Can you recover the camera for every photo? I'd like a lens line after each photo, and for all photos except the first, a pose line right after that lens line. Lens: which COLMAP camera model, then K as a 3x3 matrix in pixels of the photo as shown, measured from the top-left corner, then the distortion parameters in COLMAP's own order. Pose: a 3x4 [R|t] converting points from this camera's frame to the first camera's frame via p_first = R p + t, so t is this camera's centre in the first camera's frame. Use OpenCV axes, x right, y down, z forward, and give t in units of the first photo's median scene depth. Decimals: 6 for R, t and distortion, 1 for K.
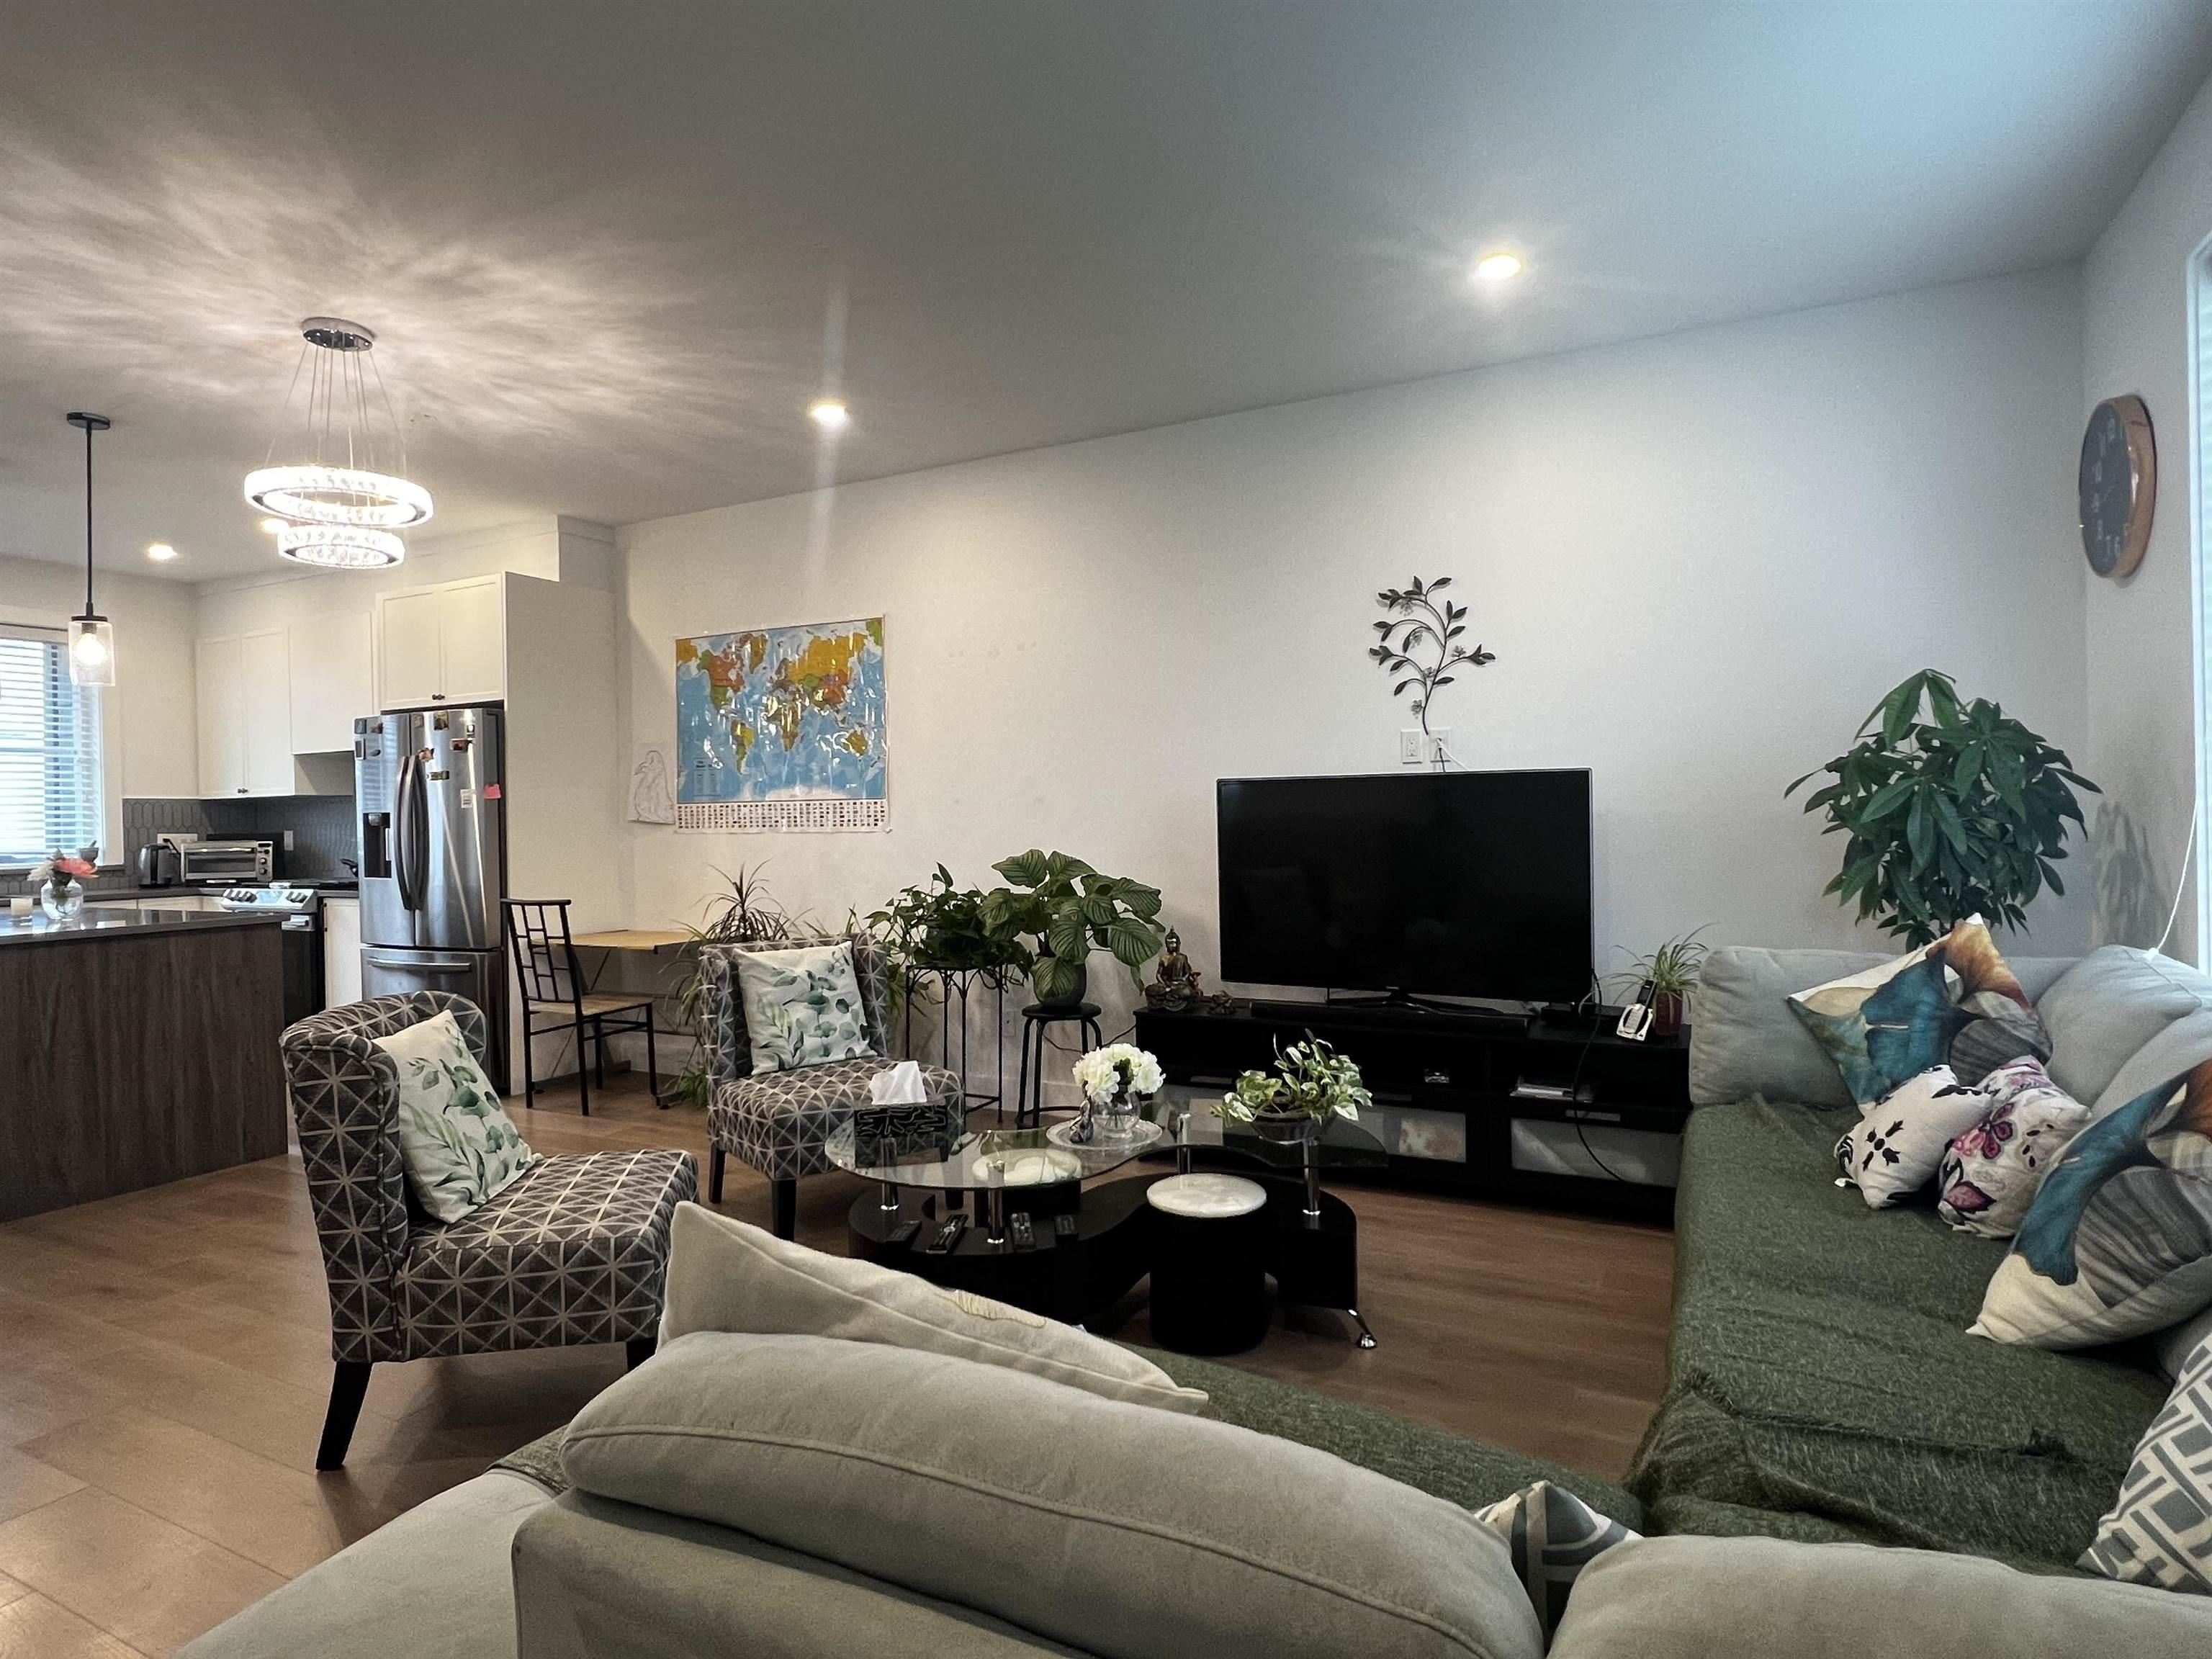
lens RADIAL K [[1194.2, 0, 1101.7], [0, 1194.2, 826.9], [0, 0, 1]] dist [0.001352, -0.003209]
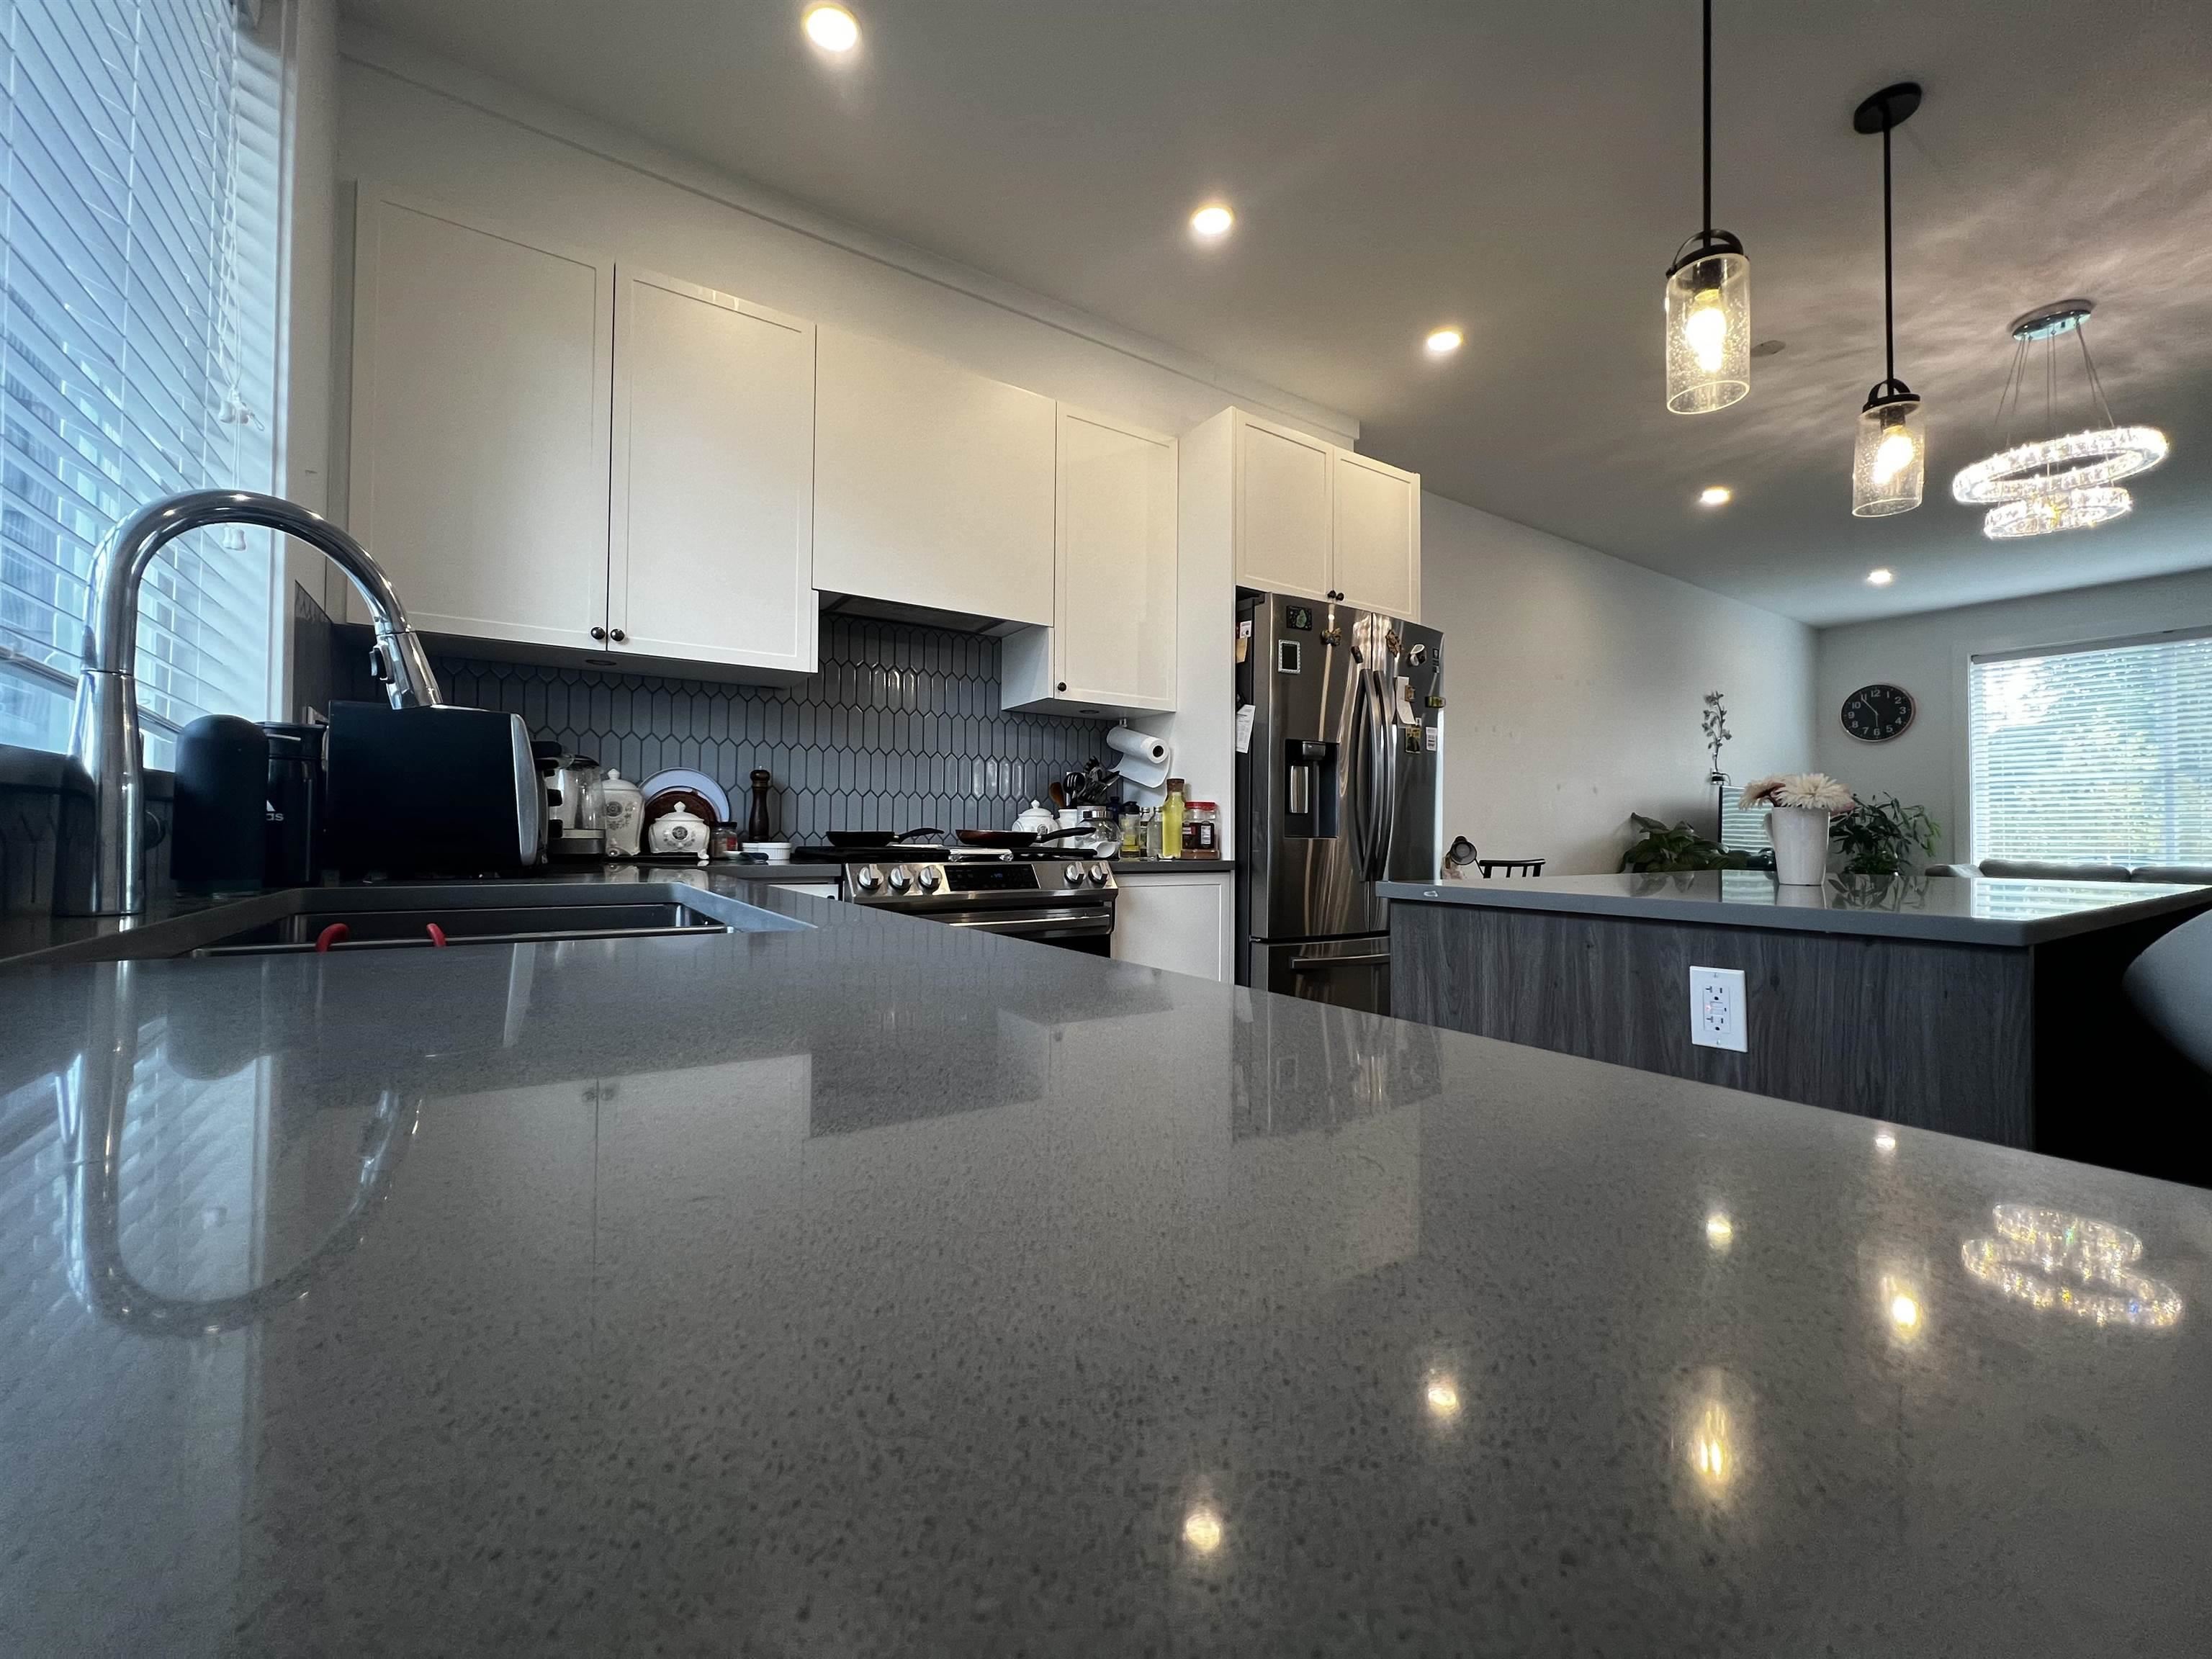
lens RADIAL K [[889.7, 0, 1104.2], [0, 889.7, 831.7], [0, 0, 1]] dist [-0.000822, -0.000137]
pose [[0.494121, 0.030894, 0.868844, -1.548593], [-0.012136, 0.999516, -0.028638, 0.079739], [-0.869308, 0.003607, 0.494257, 1.189590]]
